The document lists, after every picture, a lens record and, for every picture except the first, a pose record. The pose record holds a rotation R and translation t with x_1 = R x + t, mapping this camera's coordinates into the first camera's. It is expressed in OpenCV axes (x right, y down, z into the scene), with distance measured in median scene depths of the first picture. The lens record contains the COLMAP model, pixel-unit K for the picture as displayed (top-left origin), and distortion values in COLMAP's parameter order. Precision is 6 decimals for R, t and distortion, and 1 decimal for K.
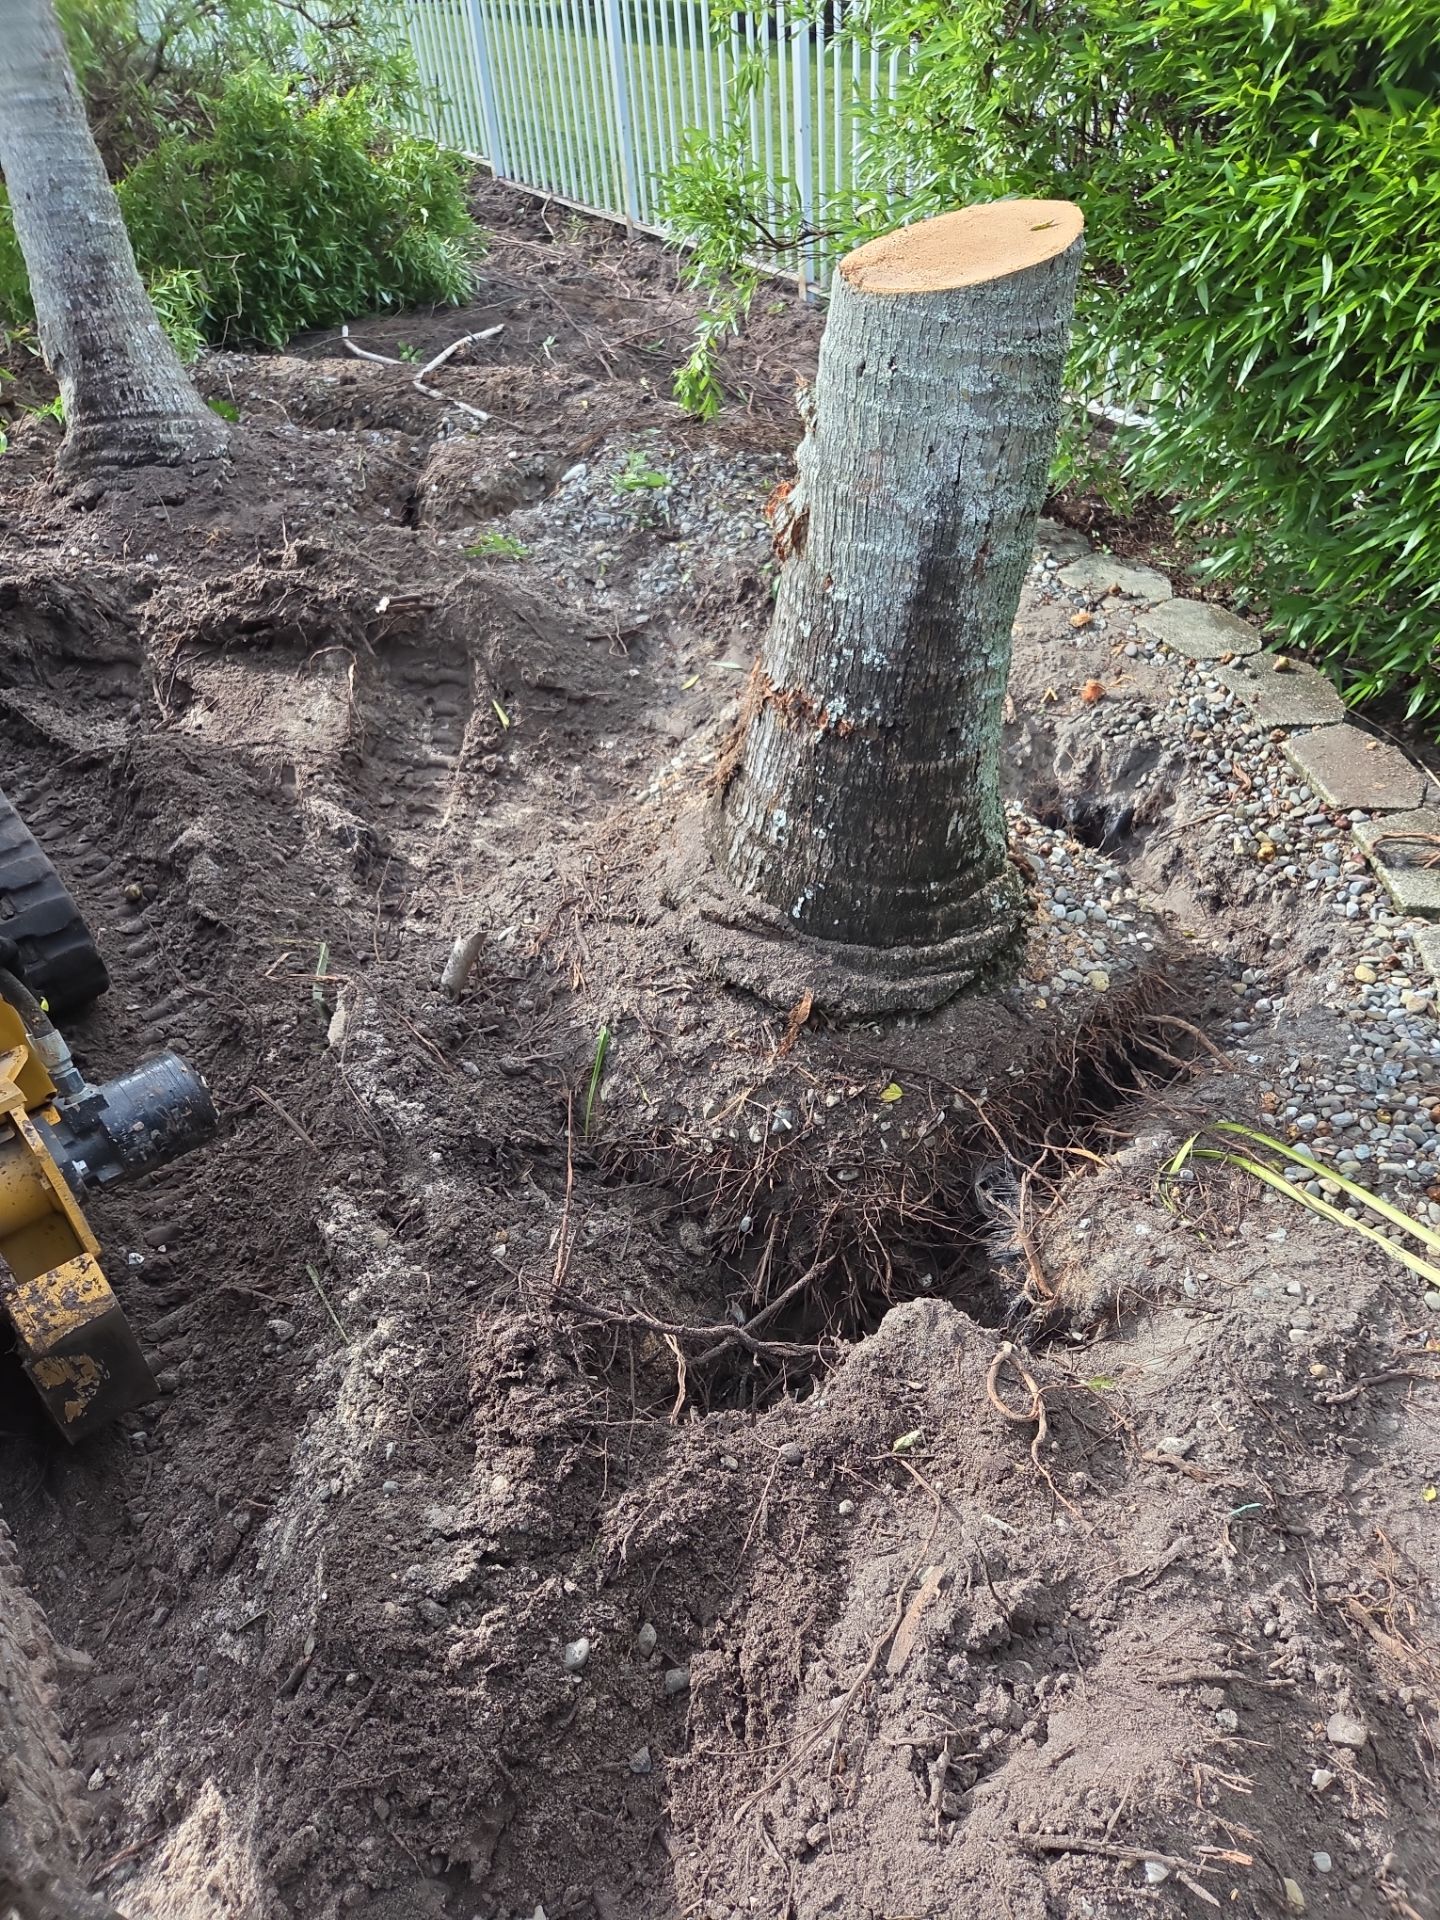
lens RADIAL K [[1272.7, 0, 742.3], [0, 1272.7, 957.6], [0, 0, 1]] dist [0.063881, -0.056084]
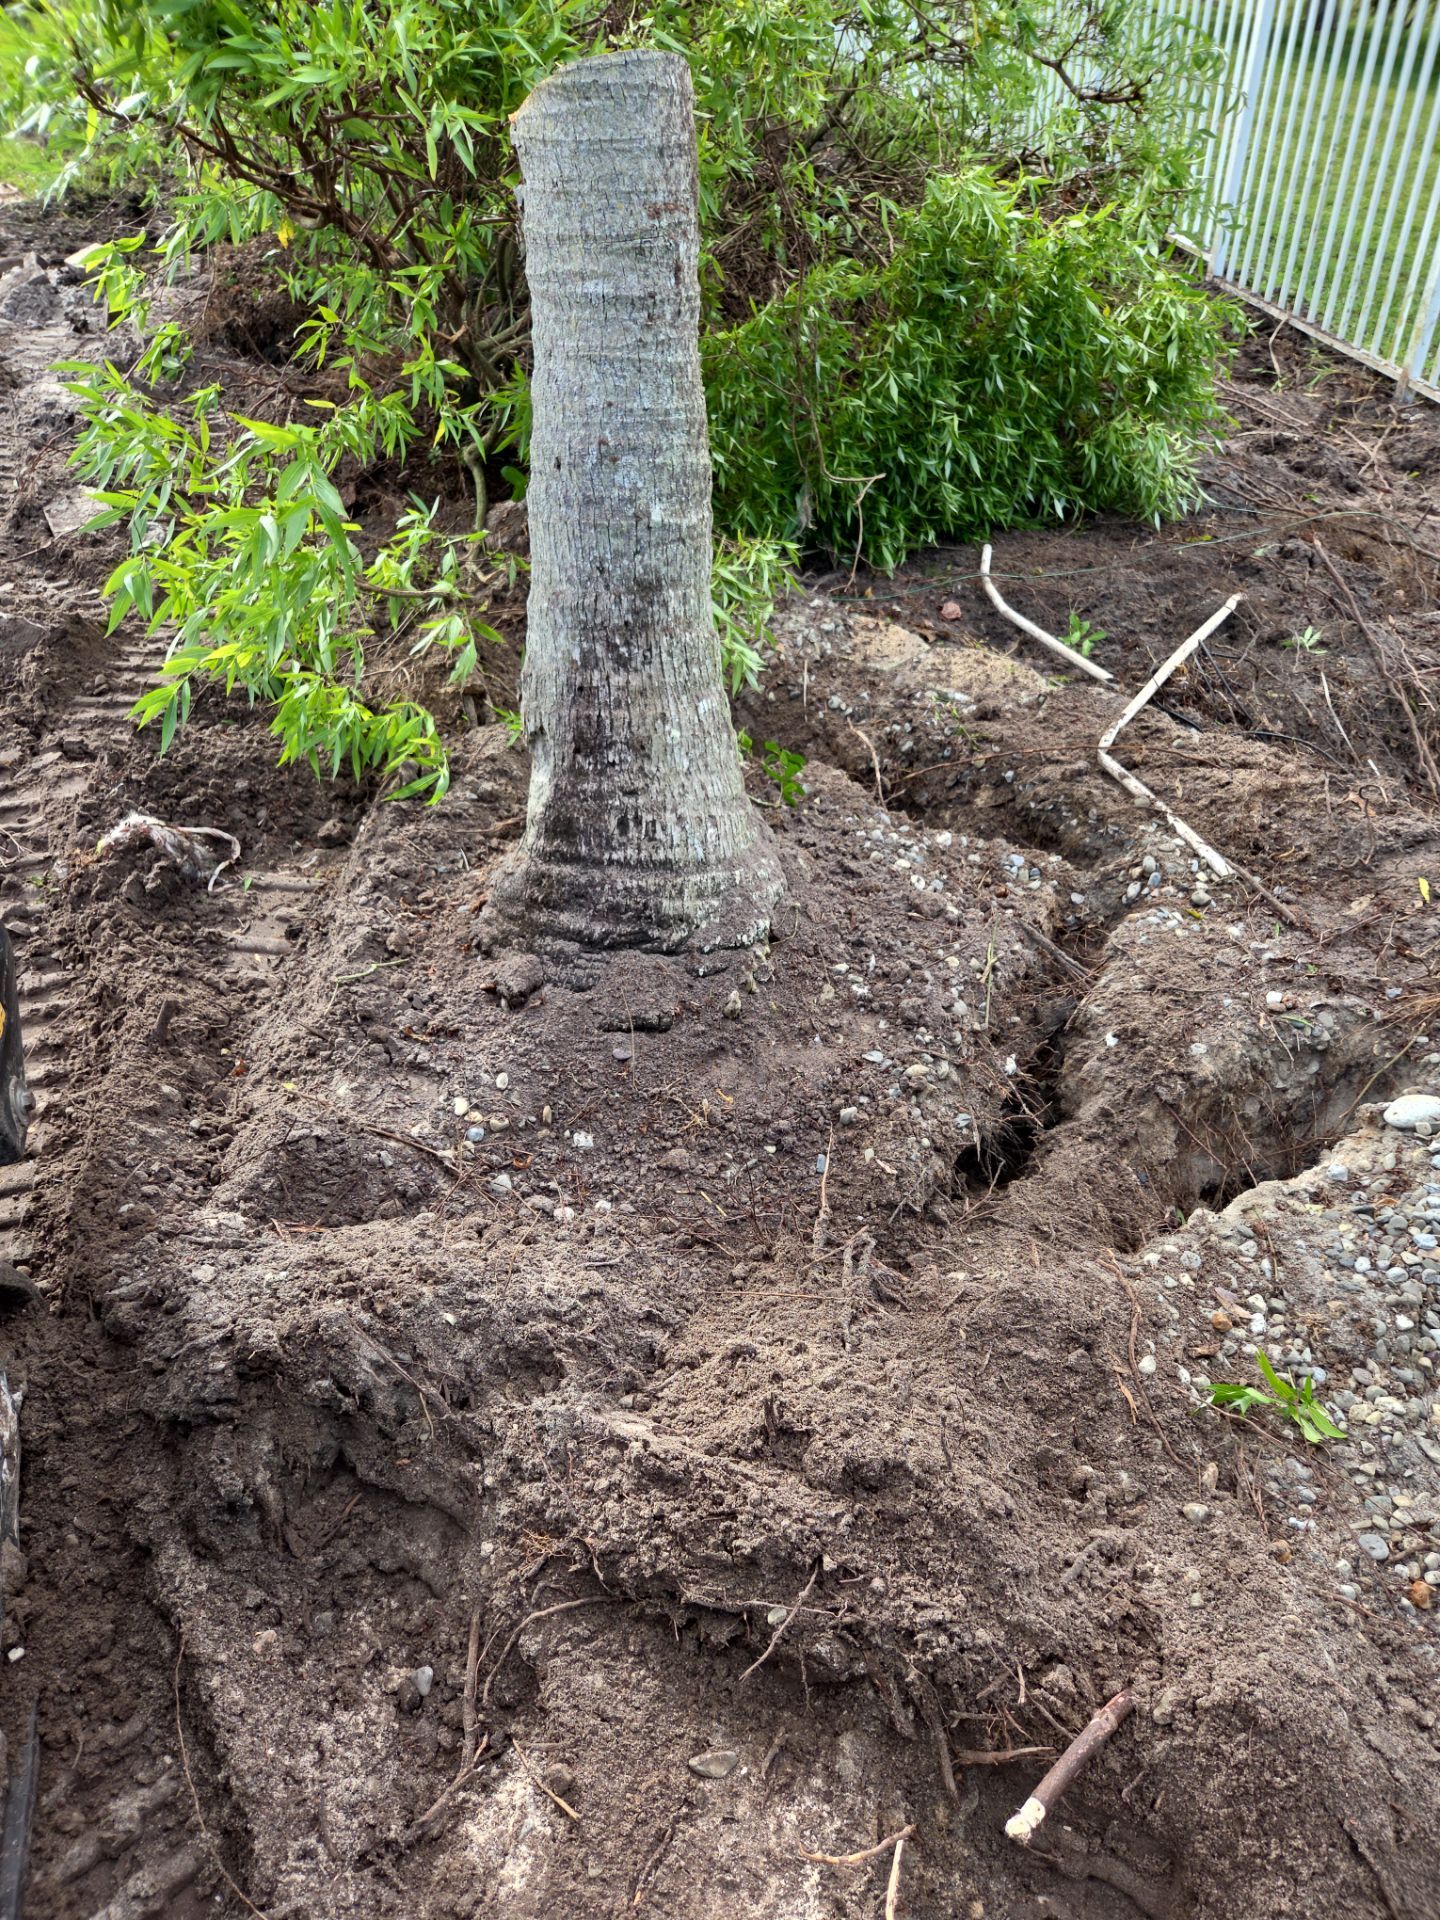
lens RADIAL K [[1272.7, 0, 742.3], [0, 1272.7, 957.6], [0, 0, 1]] dist [0.063881, -0.056084]
pose [[0.916520, 0.276717, -0.288822, -0.236390], [-0.275575, 0.960203, 0.045476, -0.380766], [0.289912, 0.037912, 0.956302, 0.454164]]
